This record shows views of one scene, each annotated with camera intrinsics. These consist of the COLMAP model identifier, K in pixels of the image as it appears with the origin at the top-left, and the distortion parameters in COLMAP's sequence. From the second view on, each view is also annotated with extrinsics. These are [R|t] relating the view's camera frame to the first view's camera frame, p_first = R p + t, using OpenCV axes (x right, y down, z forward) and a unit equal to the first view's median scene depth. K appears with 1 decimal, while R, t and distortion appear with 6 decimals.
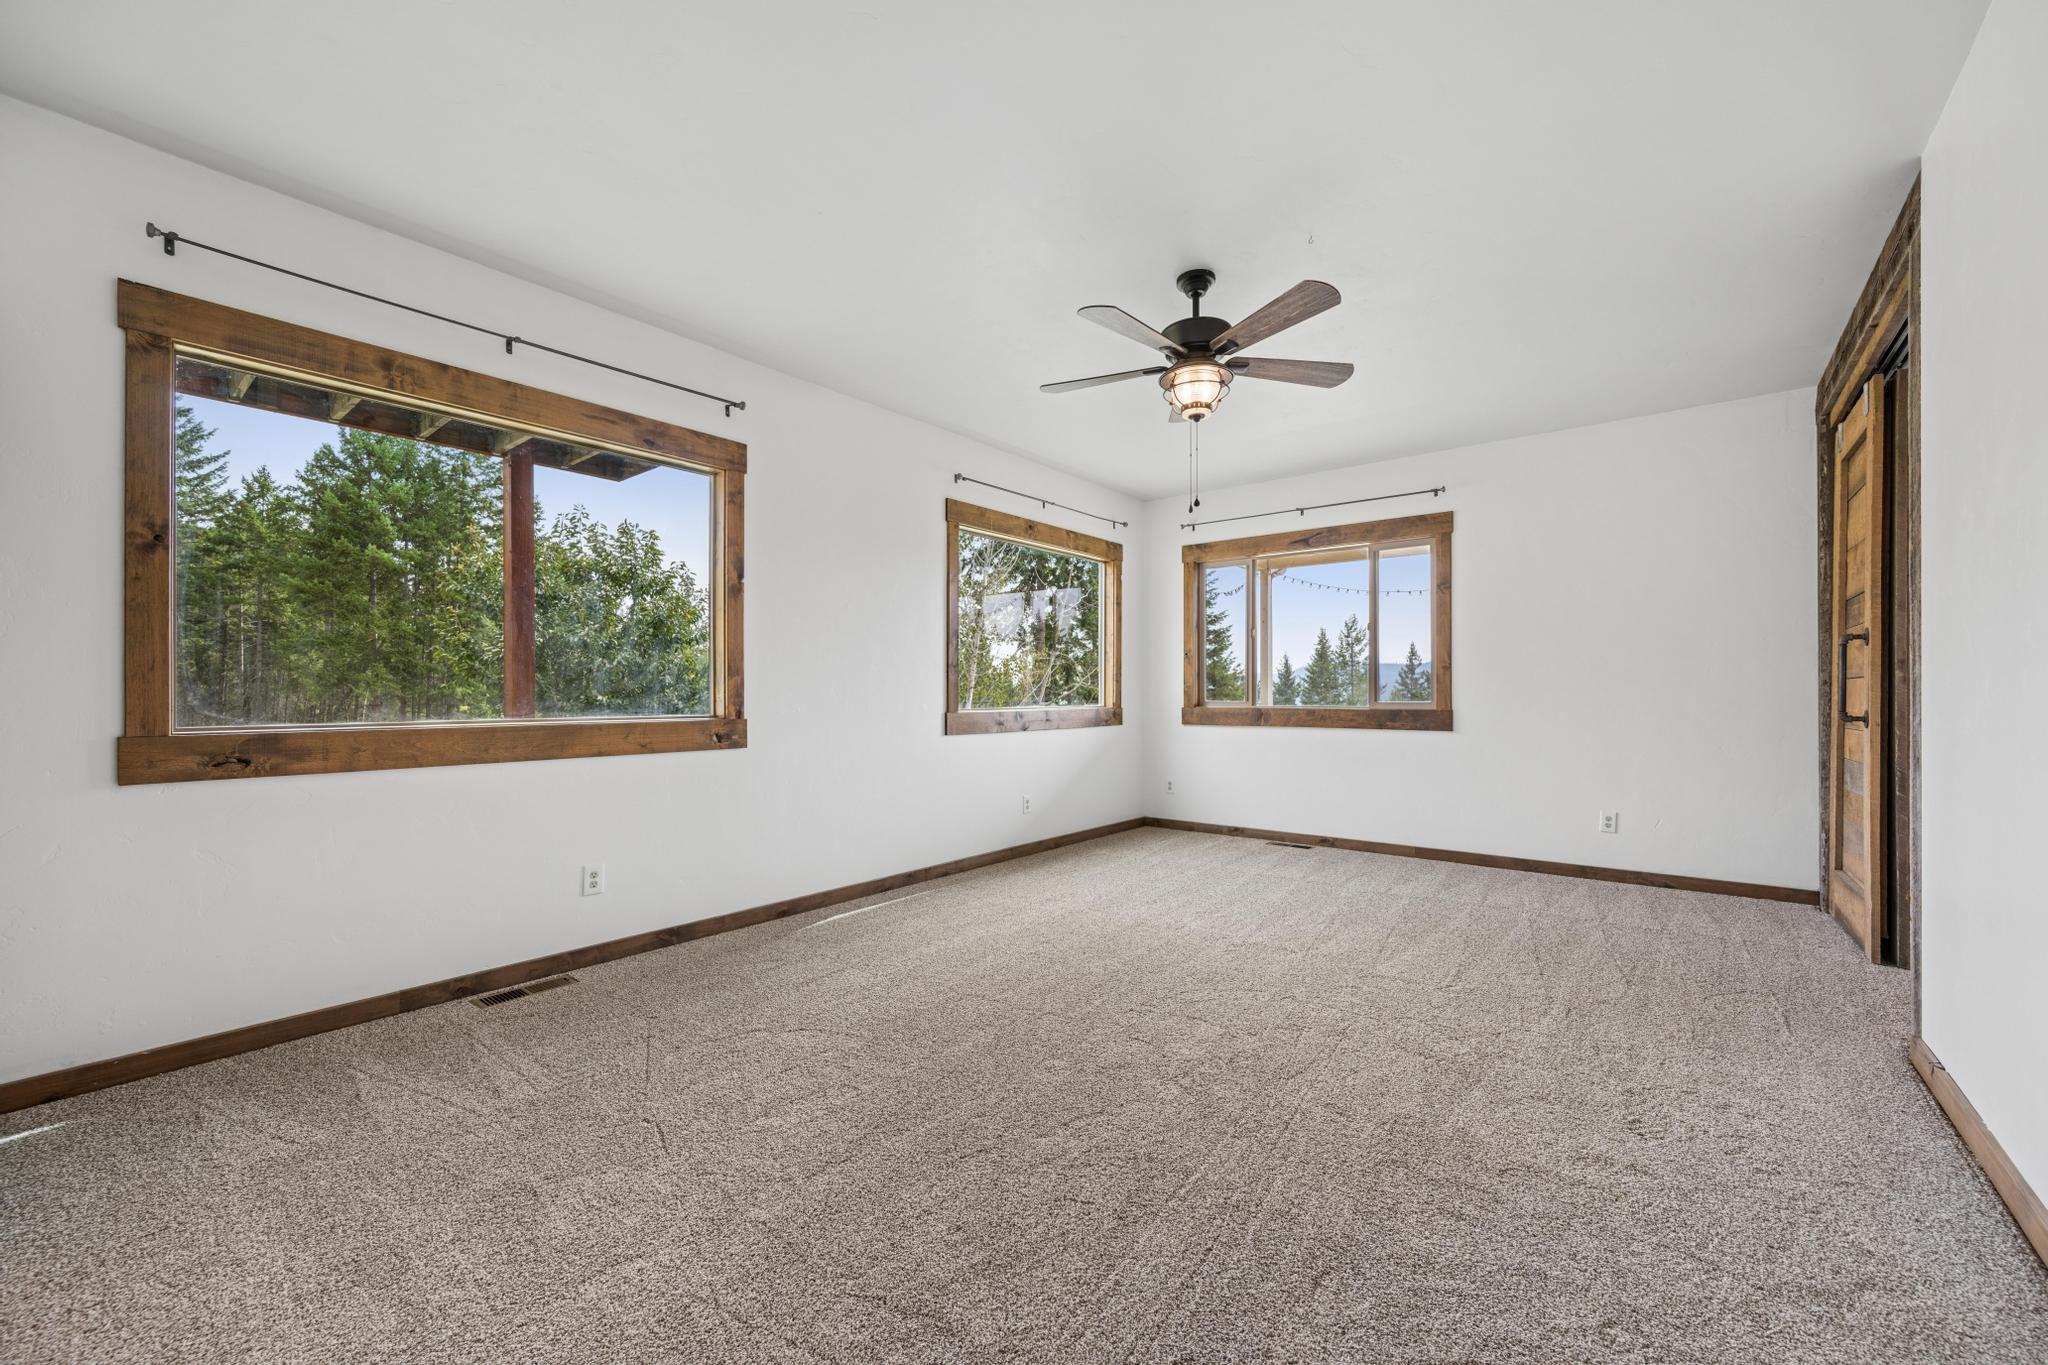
lens RADIAL K [[875.2, 0, 1033.1], [0, 875.2, 691.4], [0, 0, 1]] dist [0.003011, 0.000121]
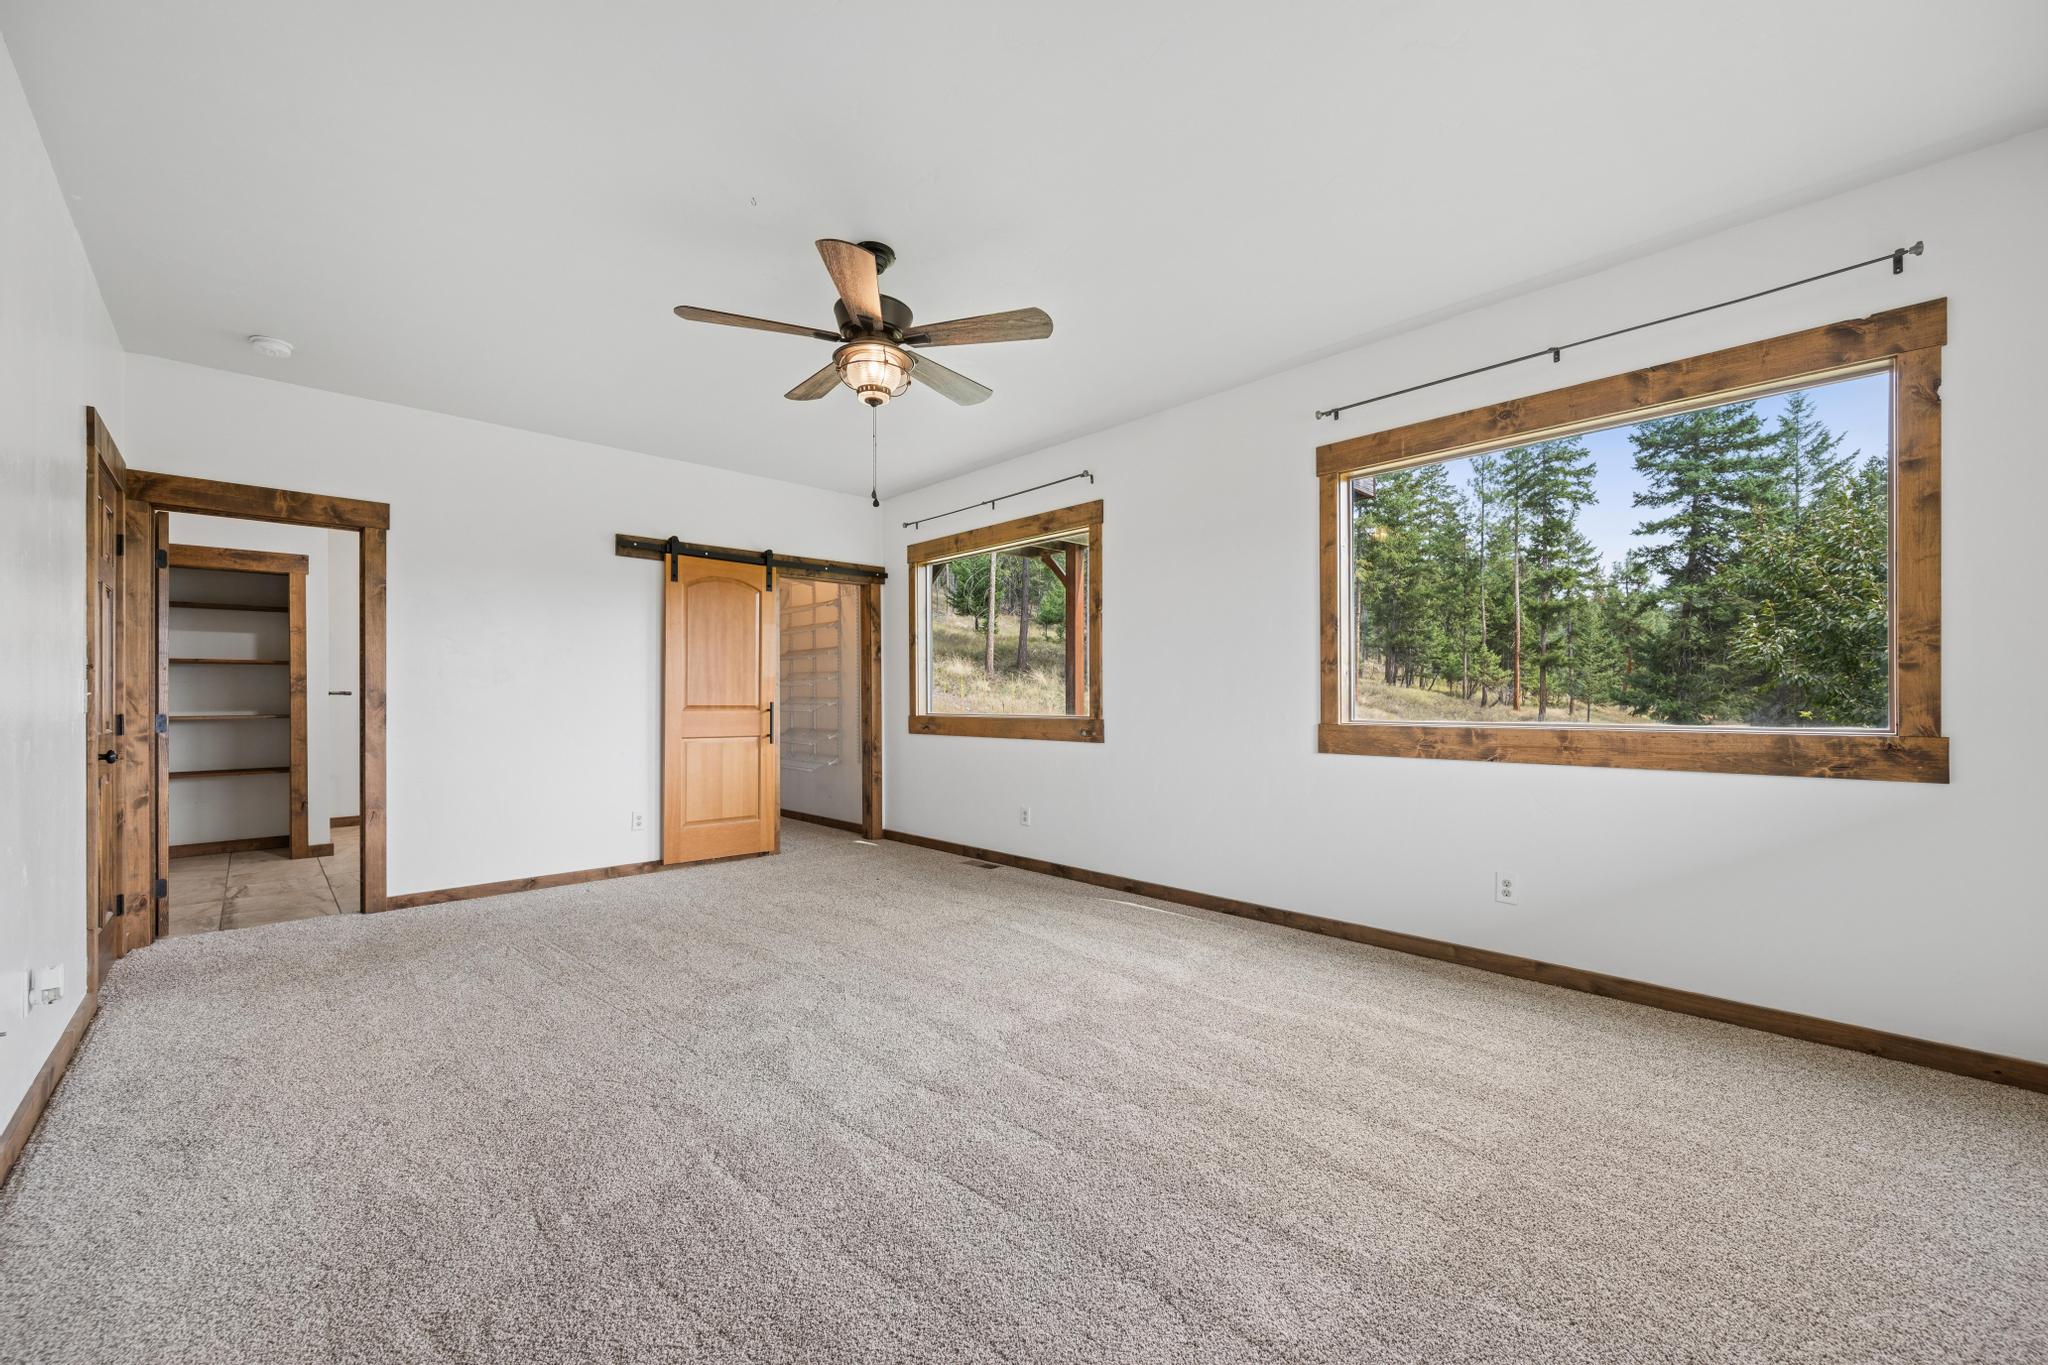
lens RADIAL K [[802.9, 0, 1041.8], [0, 802.9, 693.4], [0, 0, 1]] dist [-0.004278, 0.000036]
pose [[-0.160801, -0.006114, -0.986968, 0.612409], [0.004381, 0.999967, -0.006909, 0.001546], [0.986977, -0.005435, -0.160769, 0.829455]]
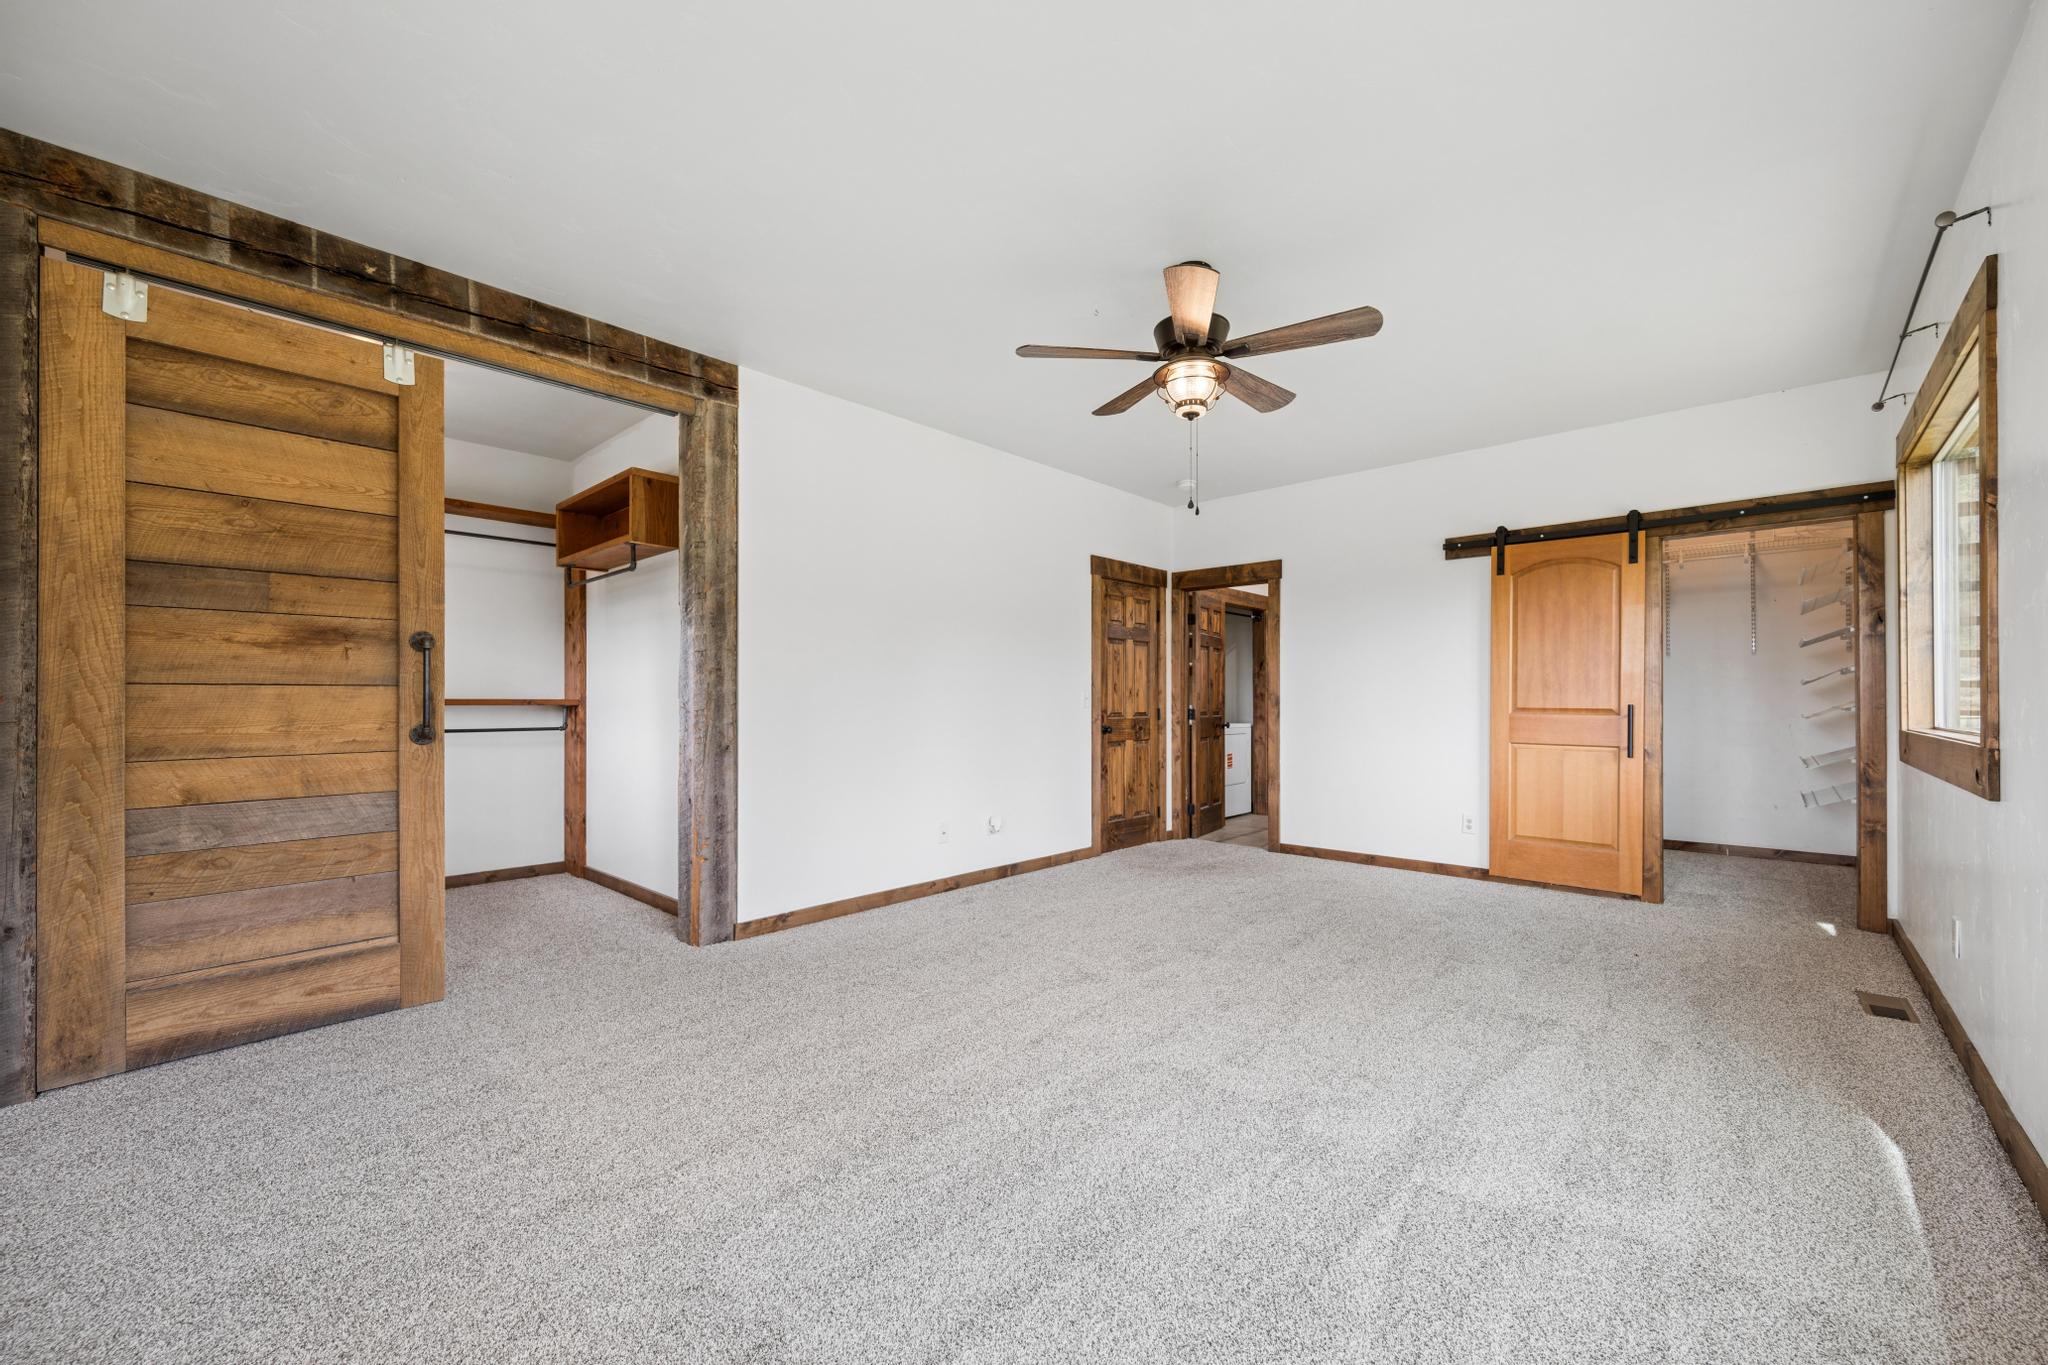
lens RADIAL K [[802.9, 0, 1031.2], [0, 802.9, 696.7], [0, 0, 1]] dist [-0.004278, 0.000036]
pose [[-0.994545, 0.001755, 0.104298, 0.178913], [0.001053, 0.999976, -0.006790, 0.001056], [-0.104307, -0.006643, -0.994523, 1.177435]]
